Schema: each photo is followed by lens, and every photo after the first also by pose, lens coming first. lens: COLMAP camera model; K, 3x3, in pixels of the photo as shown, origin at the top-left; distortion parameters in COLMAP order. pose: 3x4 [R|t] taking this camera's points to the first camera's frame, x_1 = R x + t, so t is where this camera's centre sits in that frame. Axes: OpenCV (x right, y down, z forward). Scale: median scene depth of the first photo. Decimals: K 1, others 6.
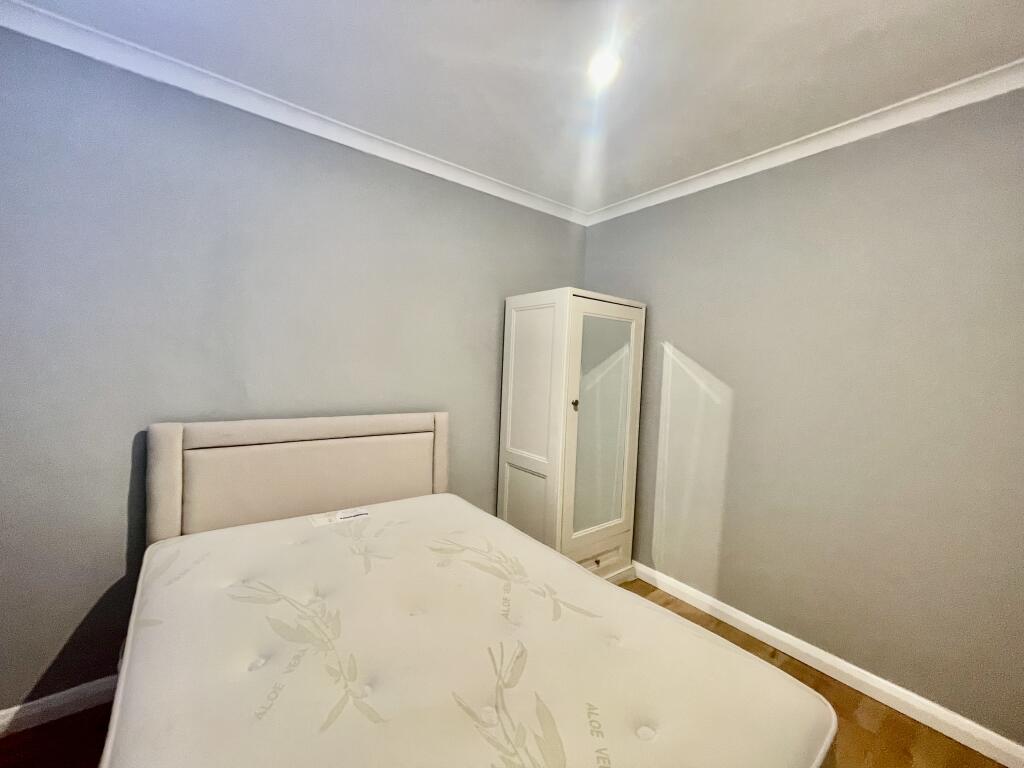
lens RADIAL K [[409.6, 0, 512.0], [0, 409.6, 384.0], [0, 0, 1]] dist [0.000494, 0.000491]
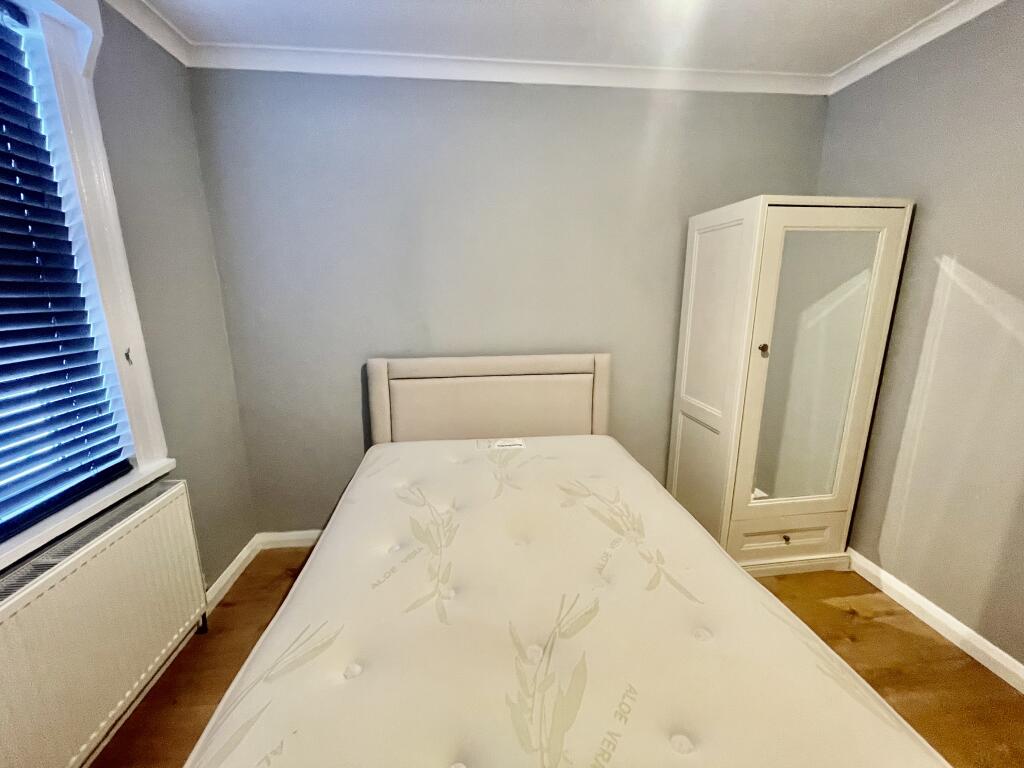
lens RADIAL K [[409.6, 0, 512.0], [0, 409.6, 384.0], [0, 0, 1]] dist [0.000494, 0.000491]
pose [[0.858432, 0.068296, -0.508360, 0.154974], [0.017595, 0.986592, 0.162257, -0.023174], [0.512625, -0.148231, 0.845720, 0.068495]]
